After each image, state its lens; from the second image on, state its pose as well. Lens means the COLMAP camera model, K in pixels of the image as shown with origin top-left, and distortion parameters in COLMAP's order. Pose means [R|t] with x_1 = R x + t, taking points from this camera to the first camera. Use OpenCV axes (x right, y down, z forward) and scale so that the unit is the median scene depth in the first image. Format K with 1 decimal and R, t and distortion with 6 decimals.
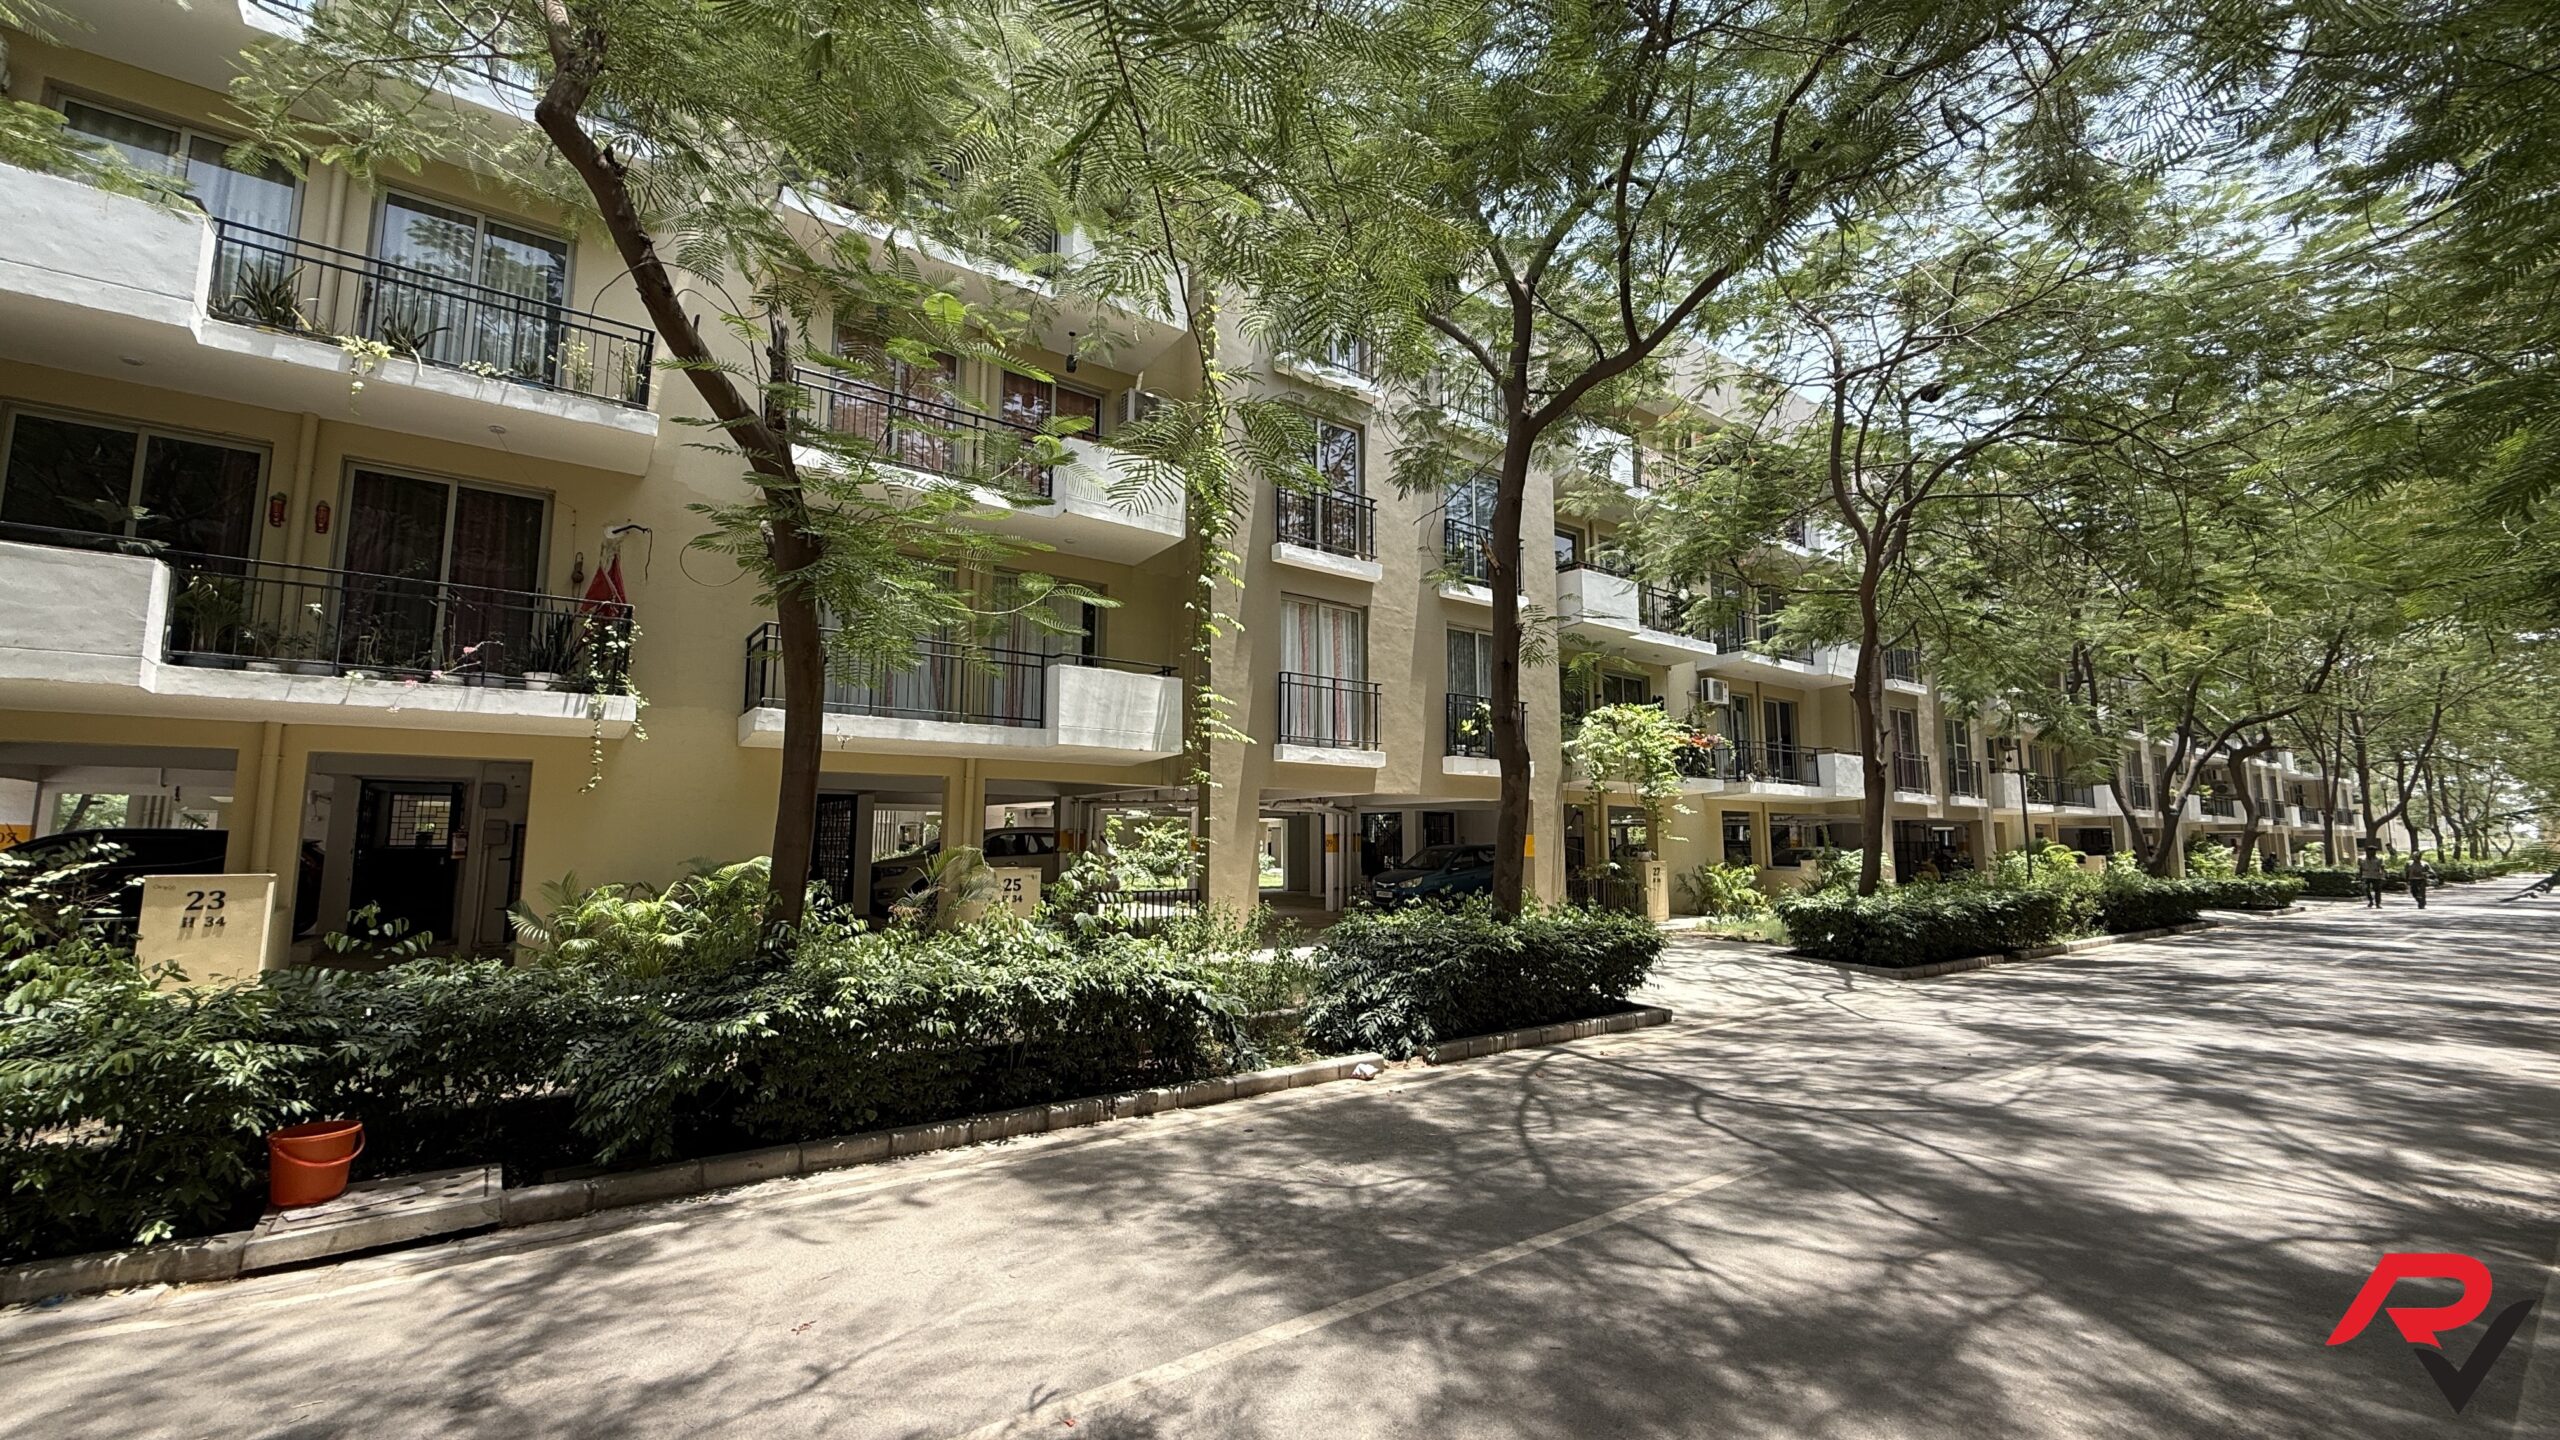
lens RADIAL K [[1028.5, 0, 1276.7], [0, 1028.5, 724.3], [0, 0, 1]] dist [0.001672, 0.000067]
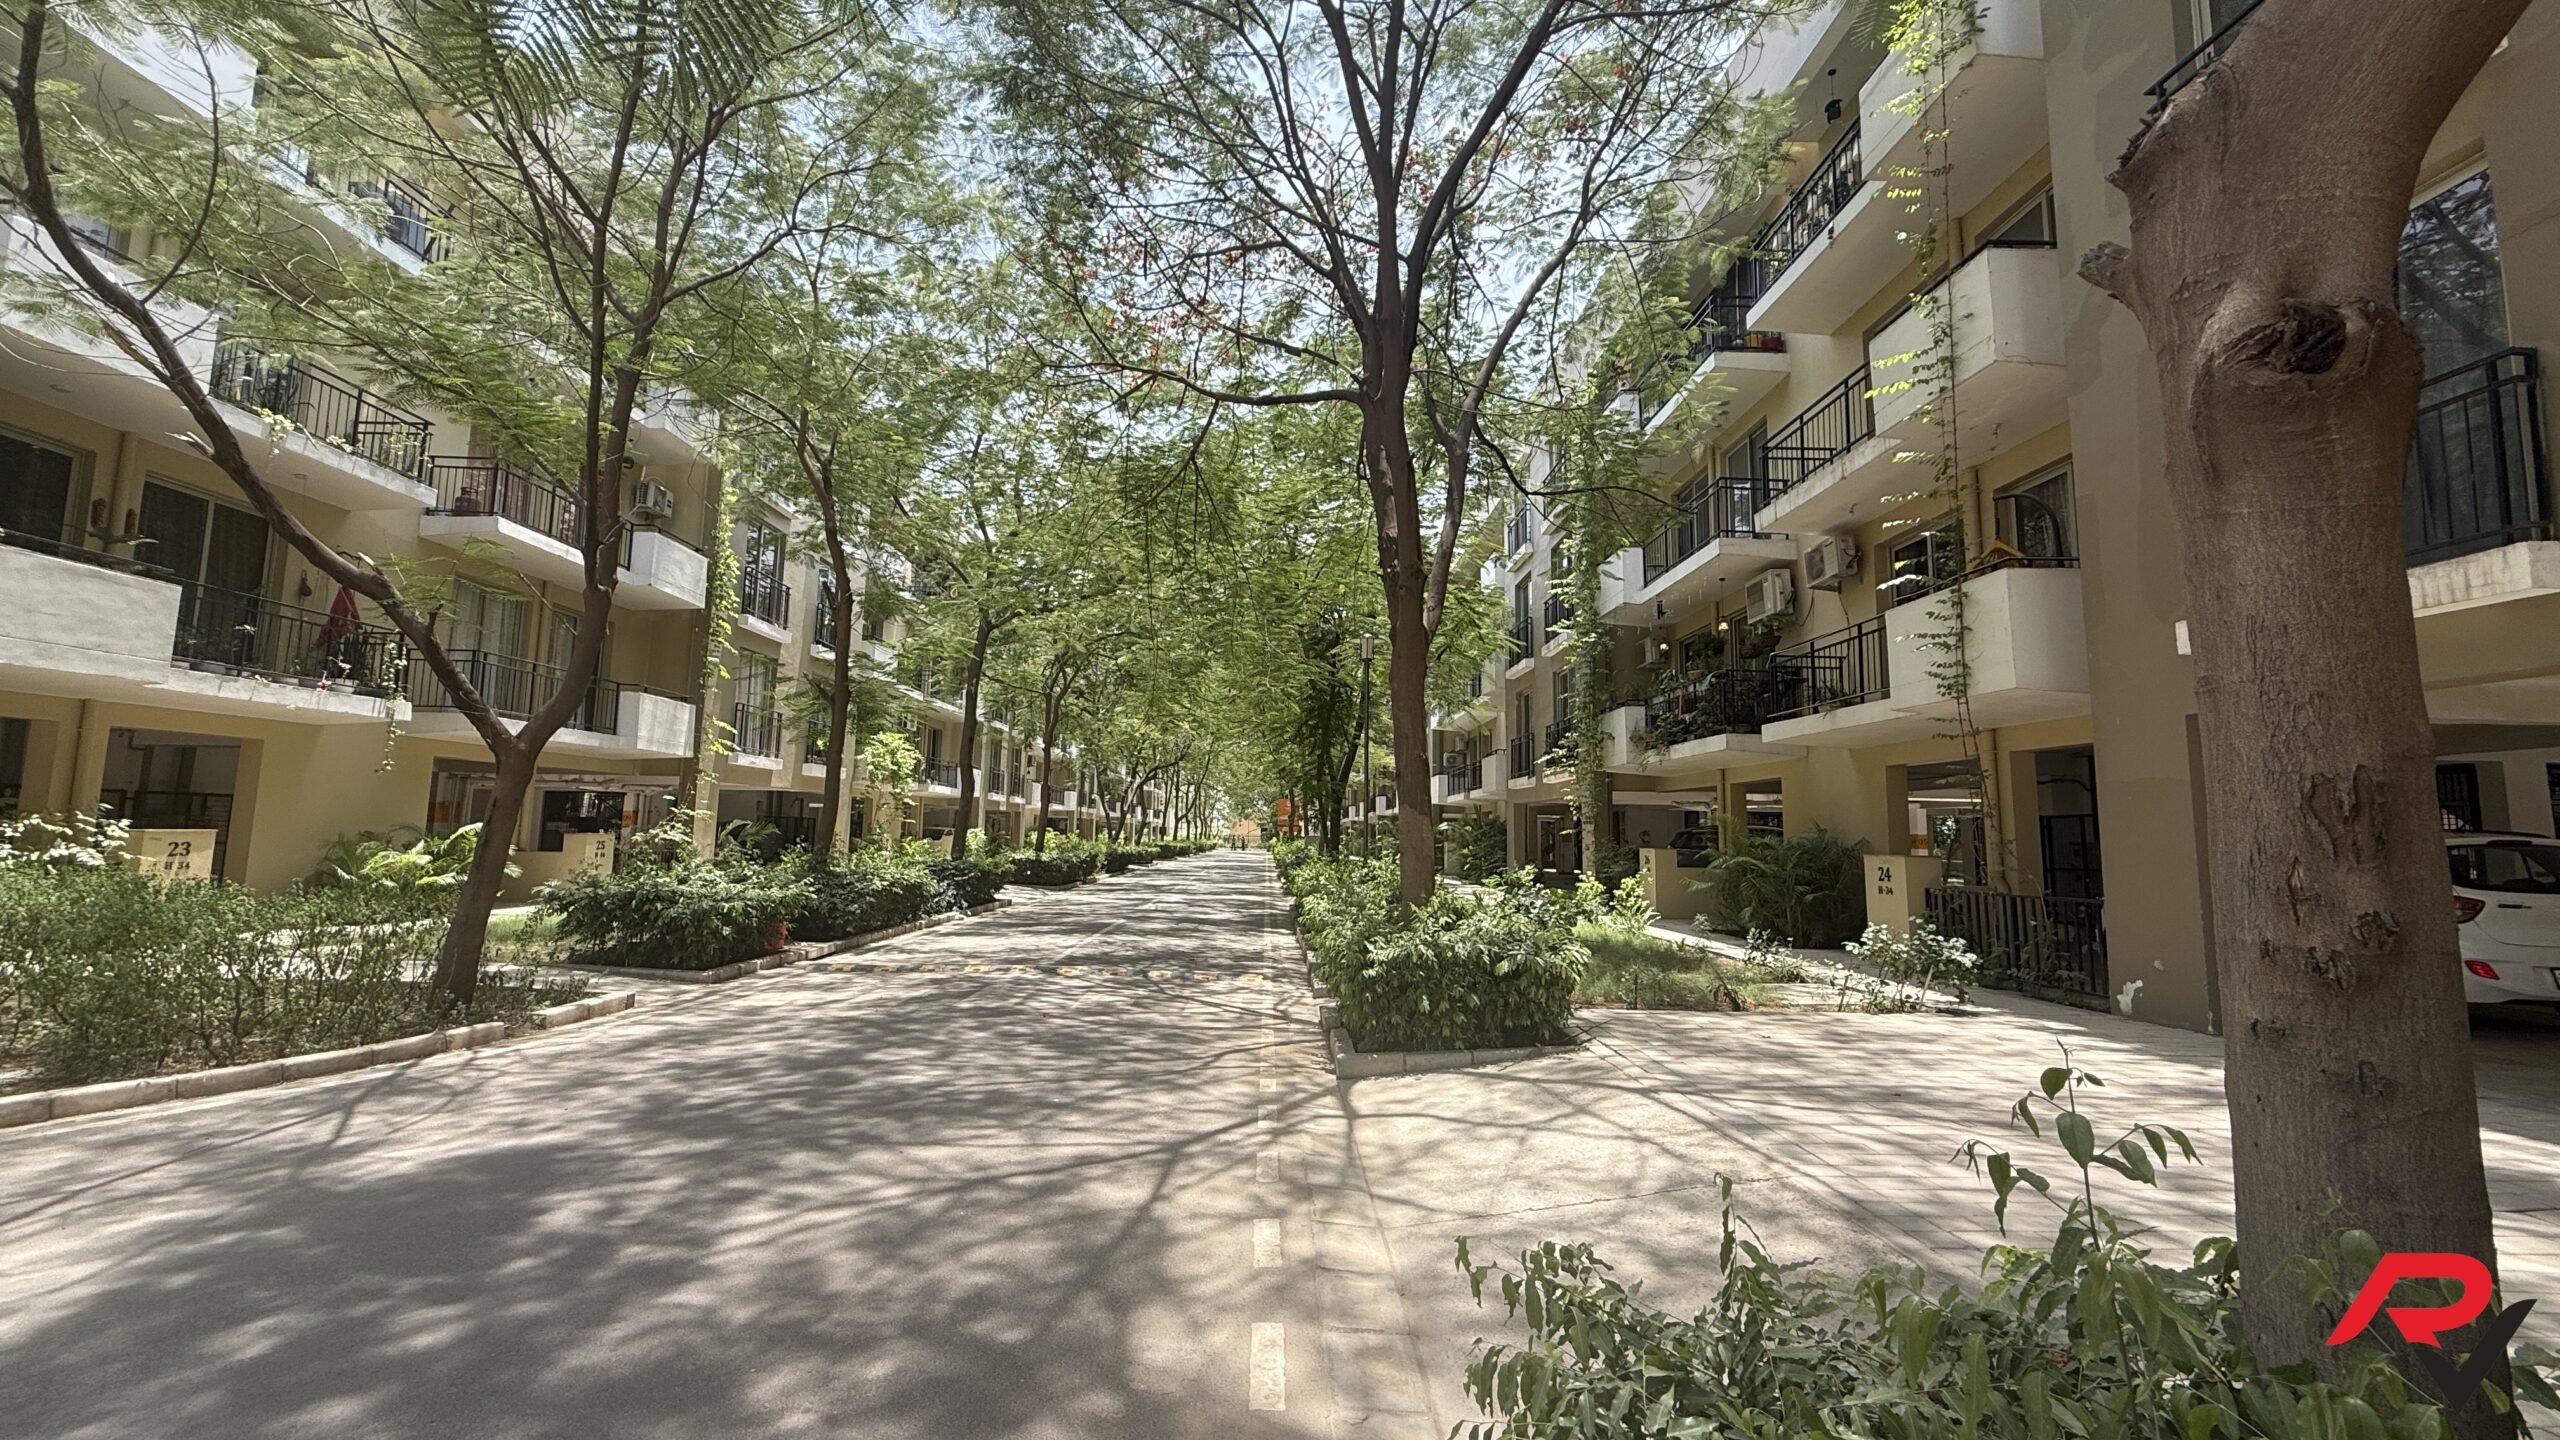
lens RADIAL K [[1028.5, 0, 1287.0], [0, 1028.5, 720.0], [0, 0, 1]] dist [0.001672, 0.000067]
pose [[0.584696, 0.097253, 0.805402, -0.758879], [-0.106679, 0.993385, -0.042507, -0.050269], [-0.804208, -0.061065, 0.591203, -0.520957]]
